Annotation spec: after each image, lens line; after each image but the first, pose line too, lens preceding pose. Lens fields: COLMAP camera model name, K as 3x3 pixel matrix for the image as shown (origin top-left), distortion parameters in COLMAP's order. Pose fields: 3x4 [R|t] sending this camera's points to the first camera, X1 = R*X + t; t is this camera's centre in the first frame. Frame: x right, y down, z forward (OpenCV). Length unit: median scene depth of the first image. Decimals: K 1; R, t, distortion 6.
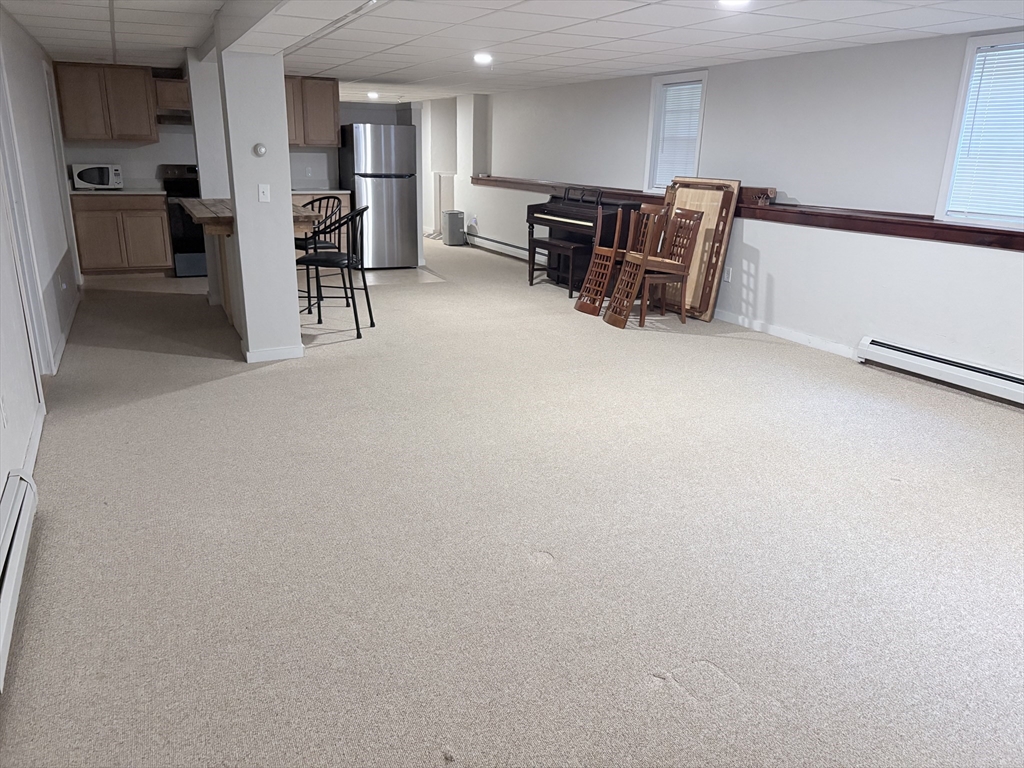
lens RADIAL K [[778.7, 0, 514.9], [0, 778.7, 378.6], [0, 0, 1]] dist [0.019897, -0.015599]
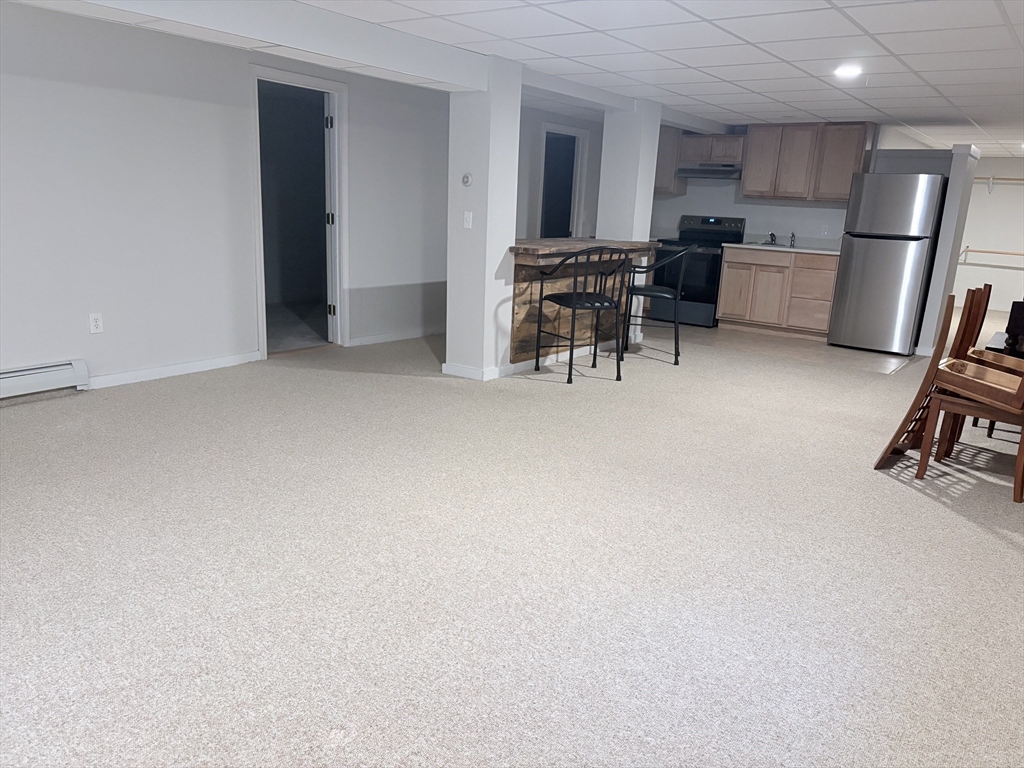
lens RADIAL K [[778.7, 0, 512.6], [0, 778.7, 382.8], [0, 0, 1]] dist [0.019897, -0.015599]
pose [[0.475319, 0.206974, -0.855122, 0.582245], [-0.285364, 0.955659, 0.072689, -0.103873], [0.832250, 0.209470, 0.513305, 0.476711]]
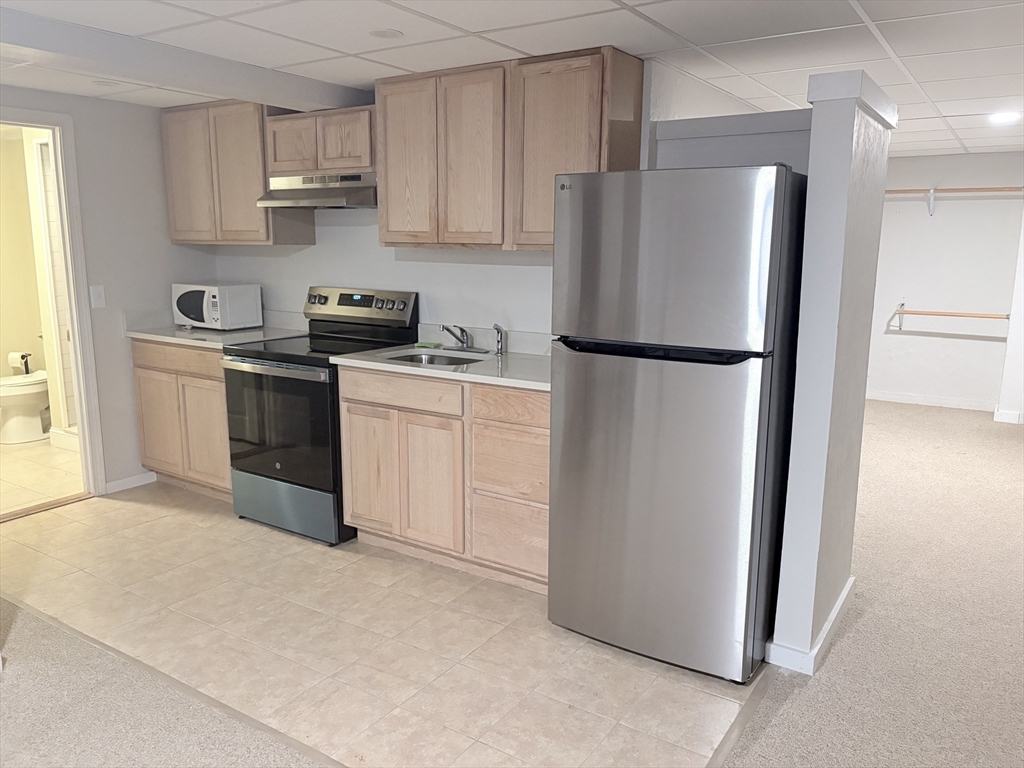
lens RADIAL K [[778.7, 0, 509.8], [0, 778.7, 379.6], [0, 0, 1]] dist [0.019897, -0.015599]
pose [[0.518903, 0.137601, -0.843686, 0.067303], [-0.238438, 0.971087, 0.011729, -0.382532], [0.820906, 0.195080, 0.536709, 1.284514]]
